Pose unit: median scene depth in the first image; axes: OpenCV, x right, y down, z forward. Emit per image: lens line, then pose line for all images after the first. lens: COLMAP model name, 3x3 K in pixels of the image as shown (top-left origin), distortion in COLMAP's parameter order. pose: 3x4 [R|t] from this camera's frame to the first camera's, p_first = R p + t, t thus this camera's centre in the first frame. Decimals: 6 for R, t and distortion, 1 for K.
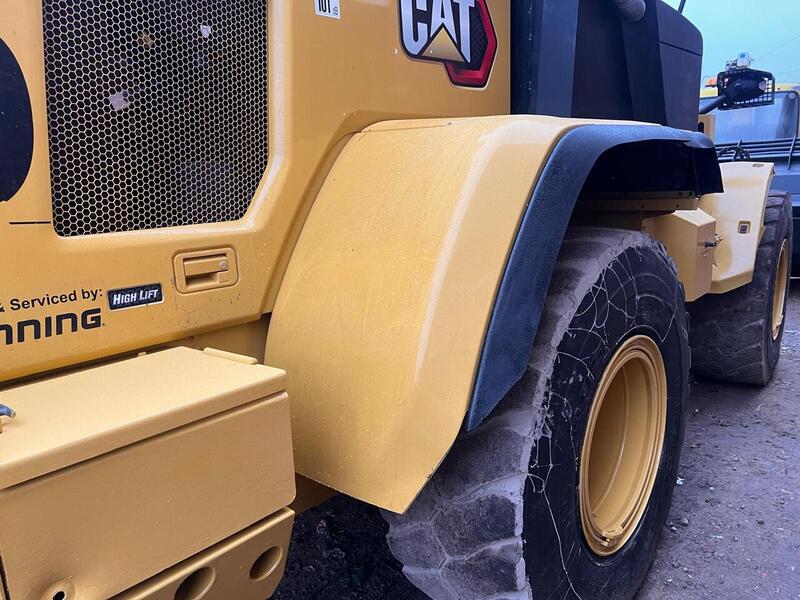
lens RADIAL K [[591.7, 0, 399.8], [0, 591.7, 294.9], [0, 0, 1]] dist [0.057443, -0.065405]
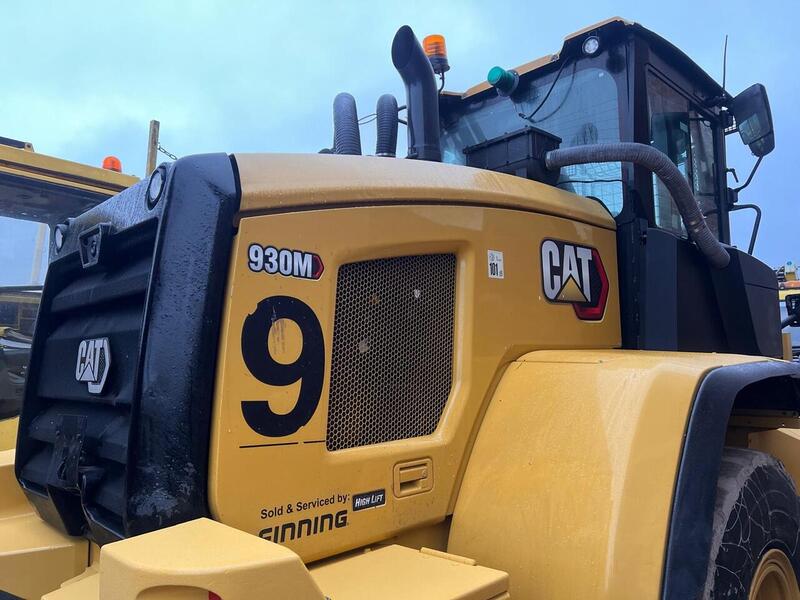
lens RADIAL K [[591.7, 0, 399.8], [0, 591.7, 294.9], [0, 0, 1]] dist [0.057443, -0.065405]
pose [[0.997340, 0.014132, -0.071500, -0.250030], [-0.034652, 0.954989, -0.294610, -0.036460], [0.064118, 0.296304, 0.952939, -0.266909]]
